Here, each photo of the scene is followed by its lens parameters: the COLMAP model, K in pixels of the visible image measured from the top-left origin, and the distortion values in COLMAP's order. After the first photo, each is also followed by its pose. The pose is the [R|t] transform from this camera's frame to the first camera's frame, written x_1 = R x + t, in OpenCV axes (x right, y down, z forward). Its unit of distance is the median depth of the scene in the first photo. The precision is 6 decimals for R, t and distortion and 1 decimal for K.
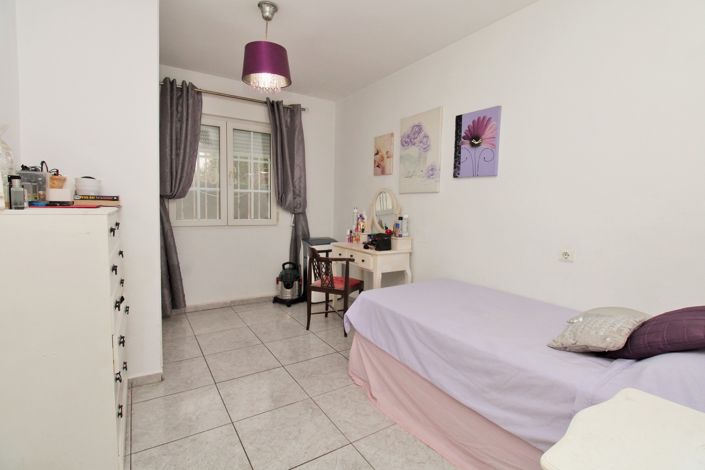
lens RADIAL K [[333.7, 0, 356.7], [0, 333.7, 231.4], [0, 0, 1]] dist [-0.025136, 0.000256]
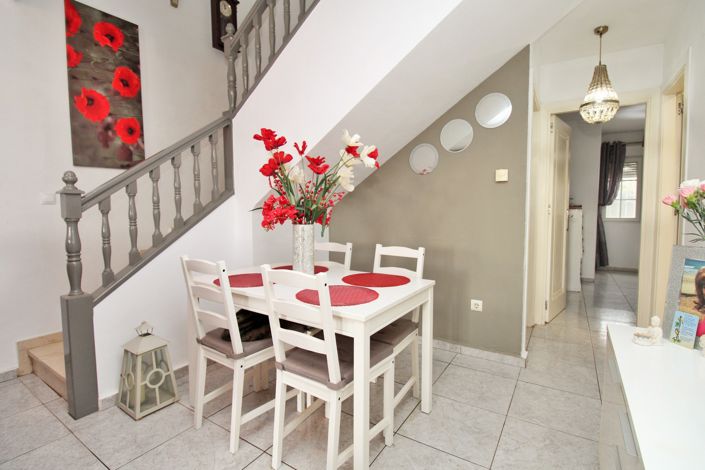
lens RADIAL K [[333.7, 0, 356.7], [0, 333.7, 231.4], [0, 0, 1]] dist [-0.025136, 0.000256]
pose [[0.400911, 0.037639, -0.915344, 0.577844], [-0.059324, 0.998125, 0.015060, 0.100888], [0.914194, 0.048264, 0.402392, -1.000346]]
